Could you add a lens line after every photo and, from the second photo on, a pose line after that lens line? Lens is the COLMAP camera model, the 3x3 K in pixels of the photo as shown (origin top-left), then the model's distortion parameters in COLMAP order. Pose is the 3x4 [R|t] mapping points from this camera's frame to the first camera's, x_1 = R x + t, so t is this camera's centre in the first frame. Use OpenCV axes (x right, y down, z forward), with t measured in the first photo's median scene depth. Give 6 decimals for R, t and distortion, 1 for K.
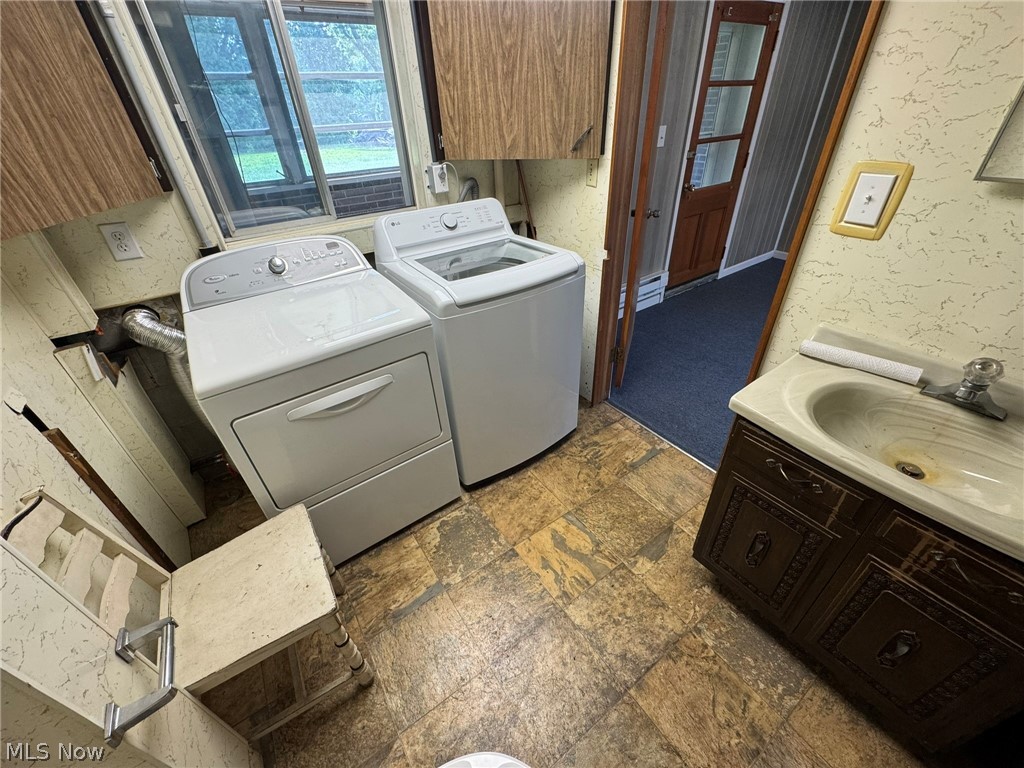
lens RADIAL K [[408.3, 0, 513.4], [0, 408.3, 382.1], [0, 0, 1]] dist [-0.002309, -0.001005]
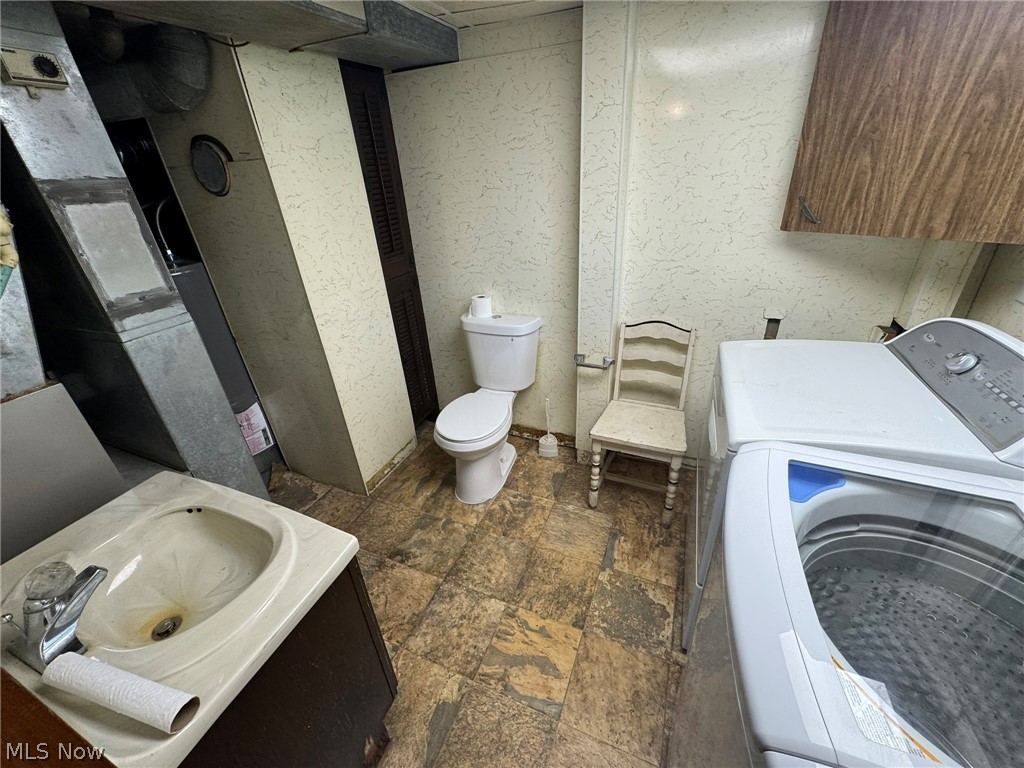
lens RADIAL K [[408.3, 0, 515.3], [0, 408.3, 382.8], [0, 0, 1]] dist [-0.002309, -0.001005]
pose [[-0.838562, 0.330379, -0.433201, 0.367131], [-0.222118, 0.518738, 0.825575, -0.658994], [0.497471, 0.788518, -0.361611, 0.870413]]
